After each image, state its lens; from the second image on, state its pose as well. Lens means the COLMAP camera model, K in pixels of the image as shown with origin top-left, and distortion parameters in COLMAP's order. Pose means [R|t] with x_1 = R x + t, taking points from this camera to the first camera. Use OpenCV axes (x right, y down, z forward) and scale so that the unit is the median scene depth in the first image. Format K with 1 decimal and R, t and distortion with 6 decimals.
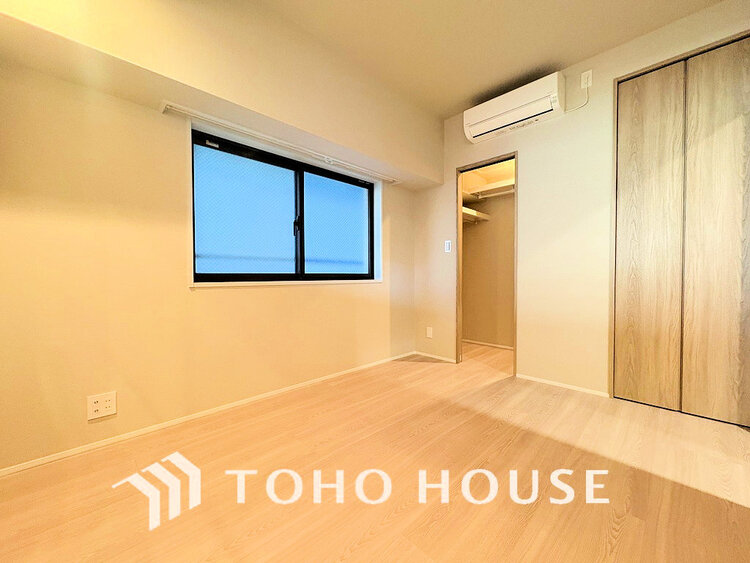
lens RADIAL K [[297.5, 0, 378.2], [0, 297.5, 273.3], [0, 0, 1]] dist [0.001718, -0.000283]
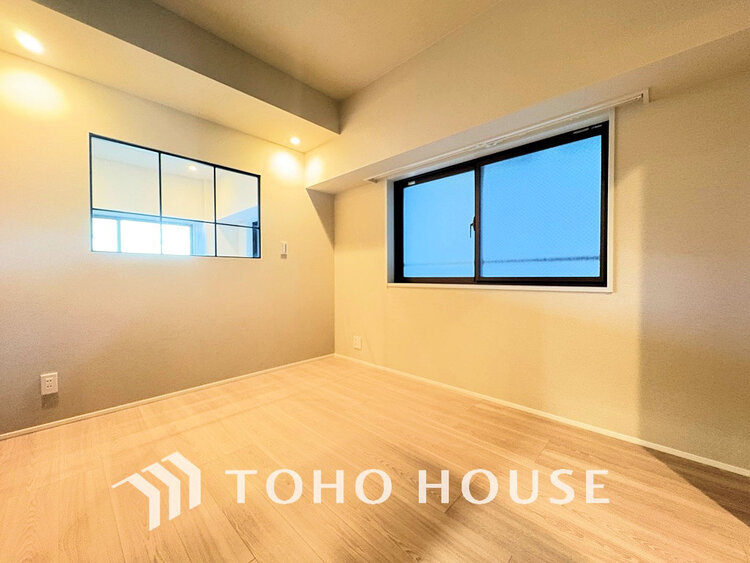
lens RADIAL K [[297.5, 0, 375.4], [0, 297.5, 279.0], [0, 0, 1]] dist [0.001718, -0.000283]
pose [[0.033191, 0.005581, -0.999433, 0.659223], [0.003404, 0.999978, 0.005697, 0.000734], [0.999443, -0.003591, 0.033171, 0.637988]]
